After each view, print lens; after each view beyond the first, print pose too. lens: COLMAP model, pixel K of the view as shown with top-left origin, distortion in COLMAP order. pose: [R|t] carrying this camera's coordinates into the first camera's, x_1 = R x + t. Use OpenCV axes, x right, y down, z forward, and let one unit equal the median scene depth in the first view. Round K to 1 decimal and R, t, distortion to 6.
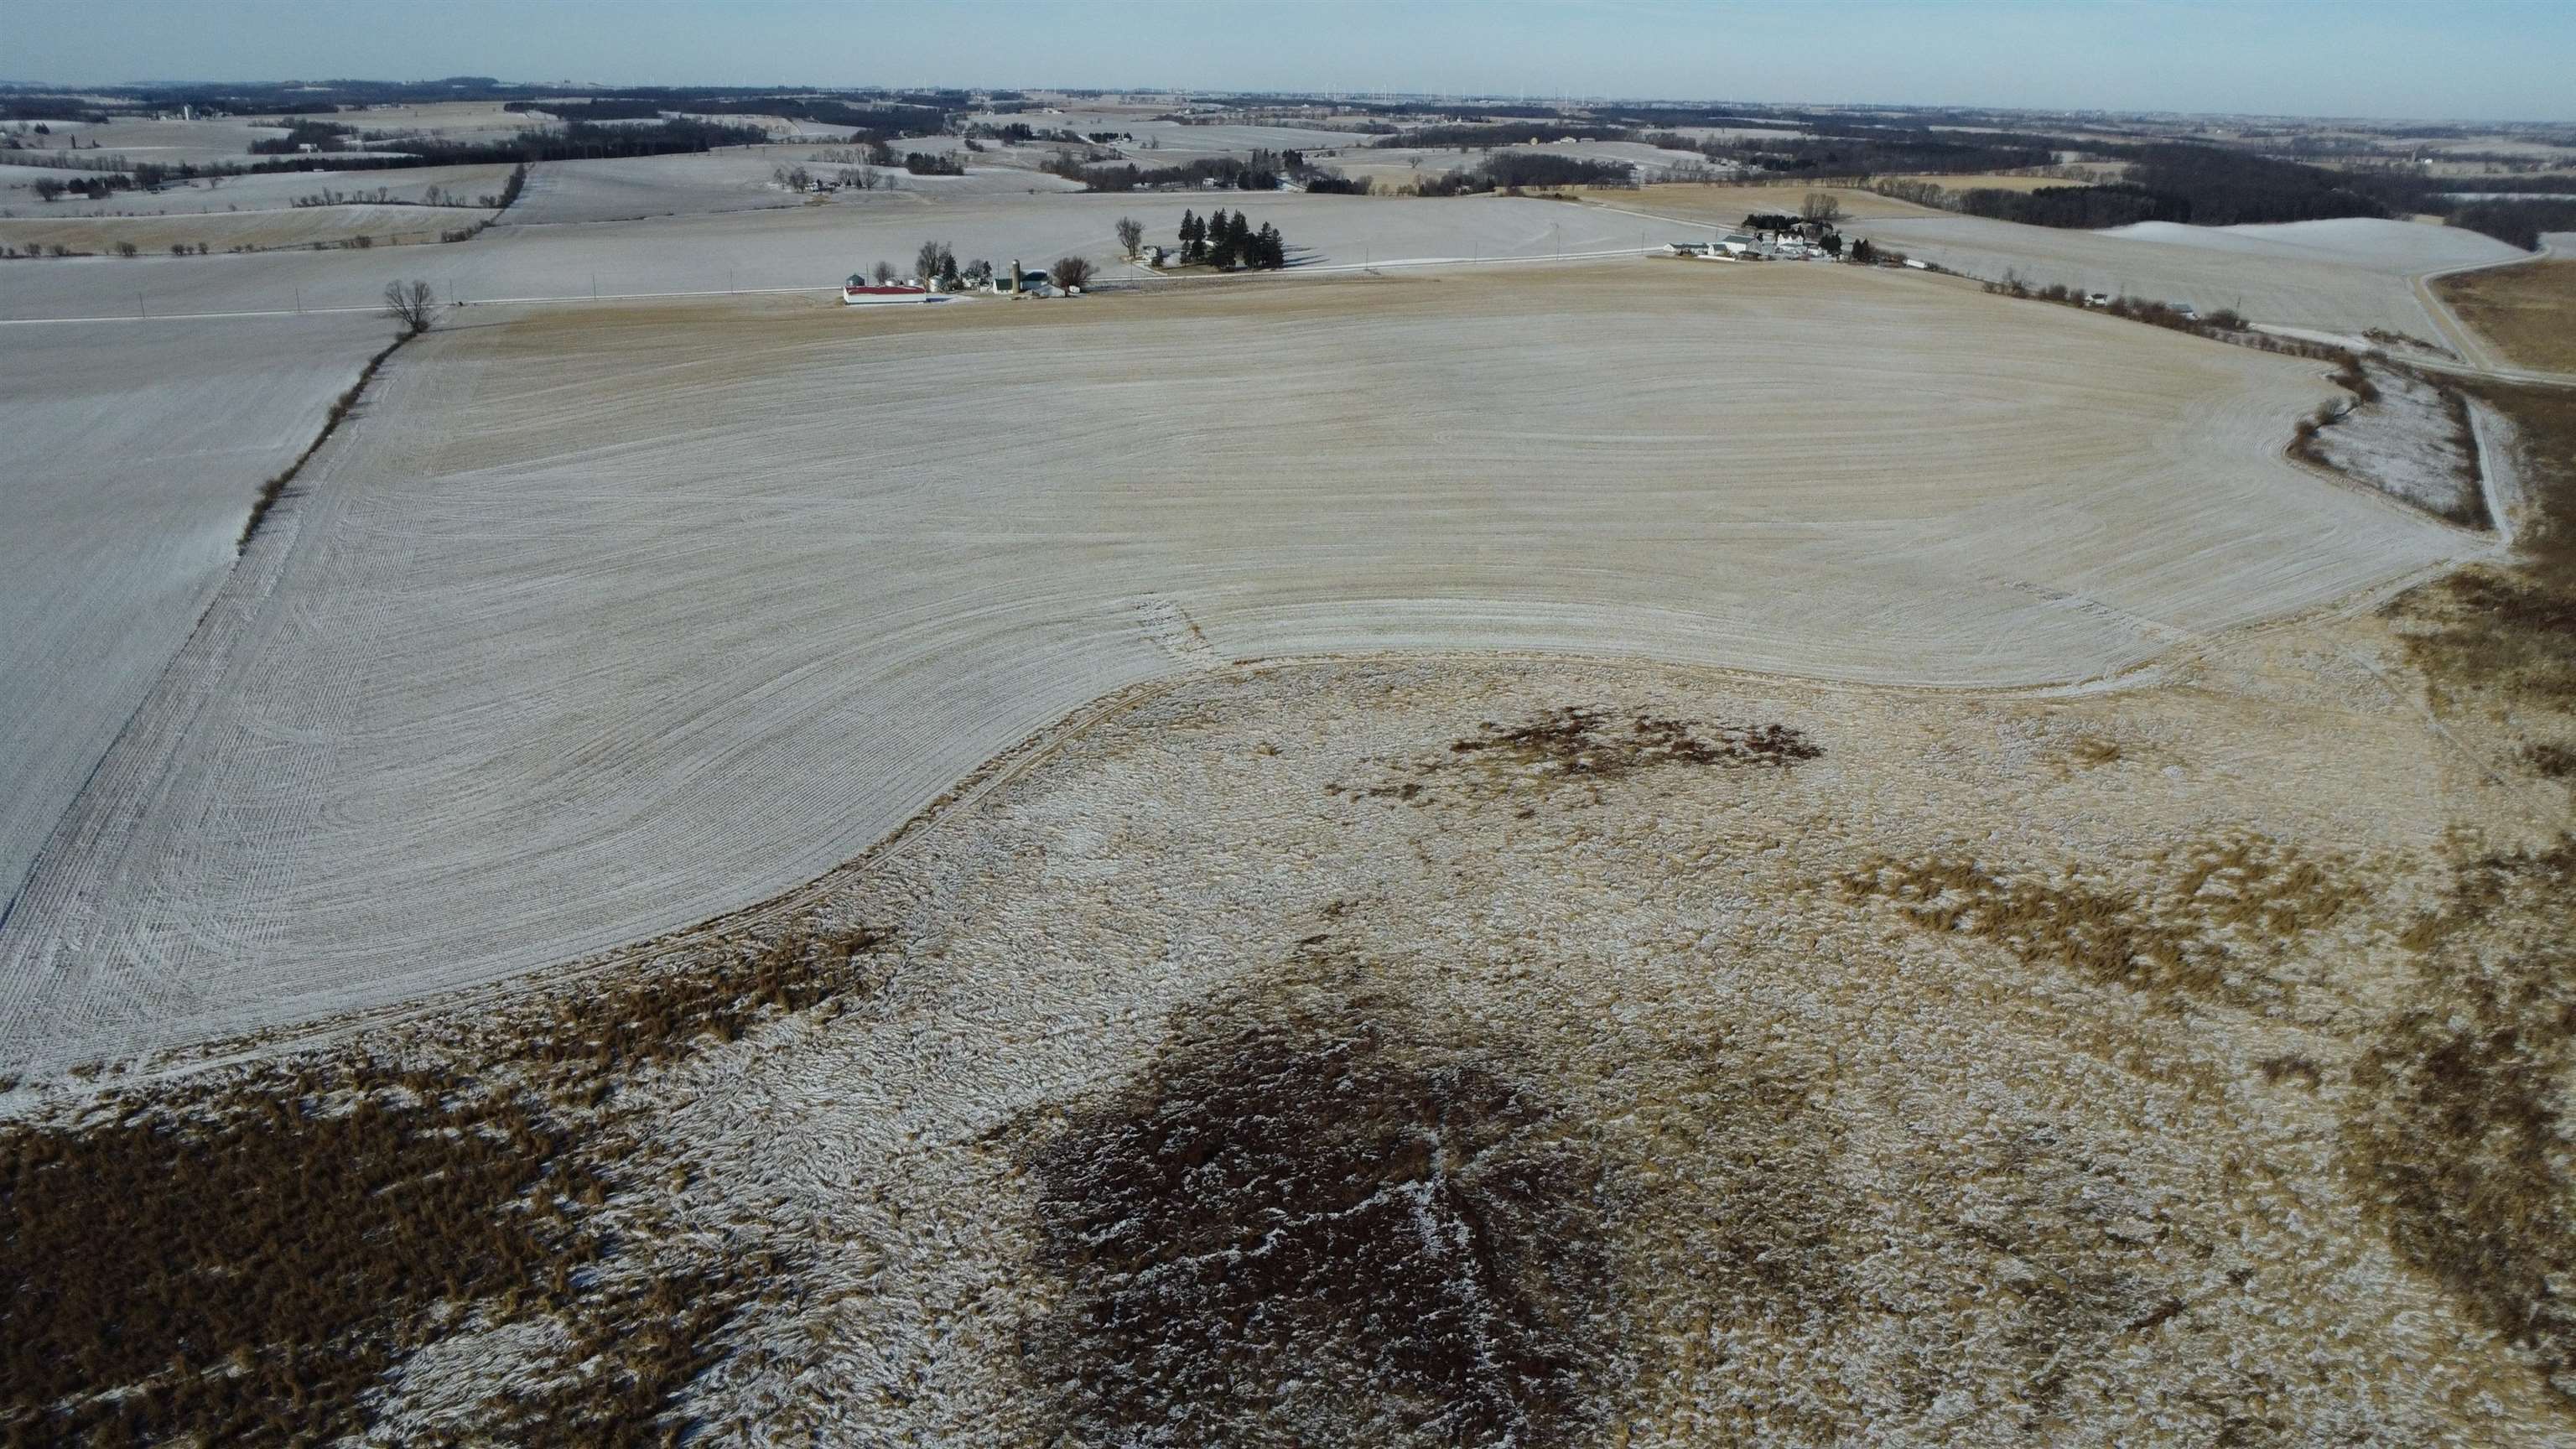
lens RADIAL K [[1869.2, 0, 1288.0], [0, 1869.2, 724.5], [0, 0, 1]] dist [-0.037084, 0.005535]
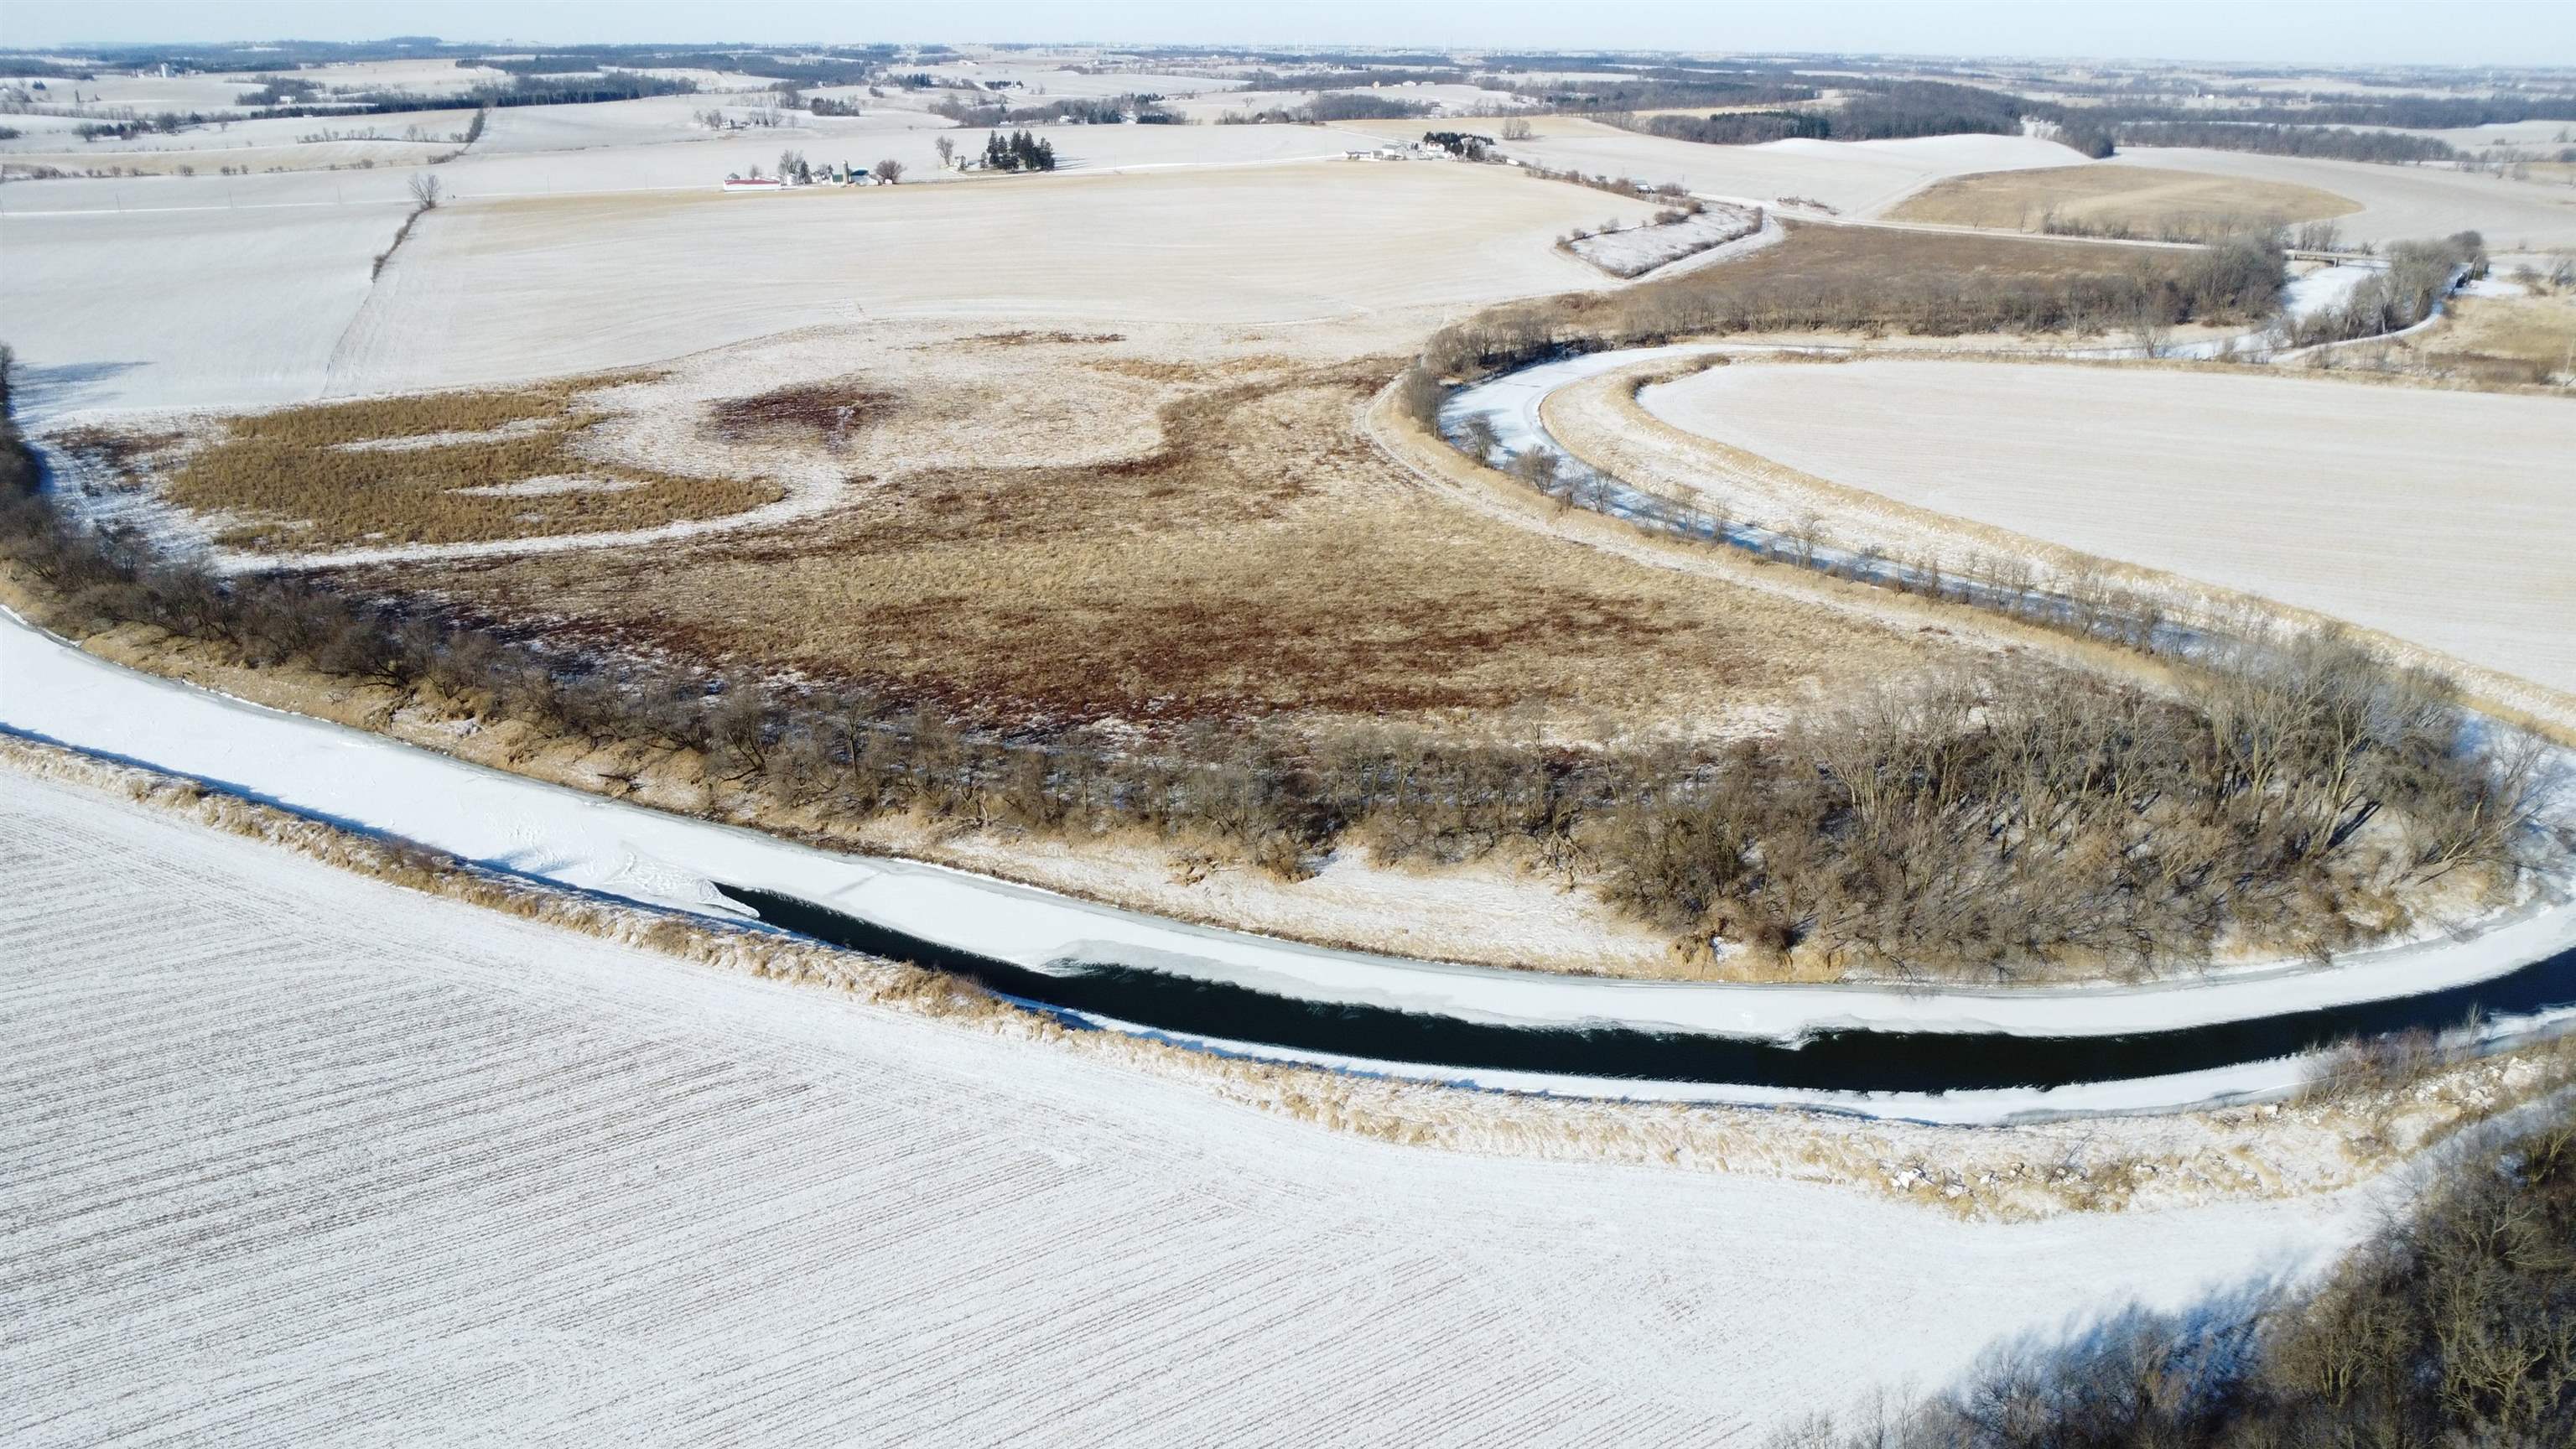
lens RADIAL K [[1869.2, 0, 1288.0], [0, 1869.2, 724.5], [0, 0, 1]] dist [-0.037084, 0.005535]
pose [[0.999678, -0.015015, 0.020471, 0.061751], [0.014540, 0.999626, 0.023144, 0.060486], [-0.020811, -0.022839, 0.999523, -0.172723]]
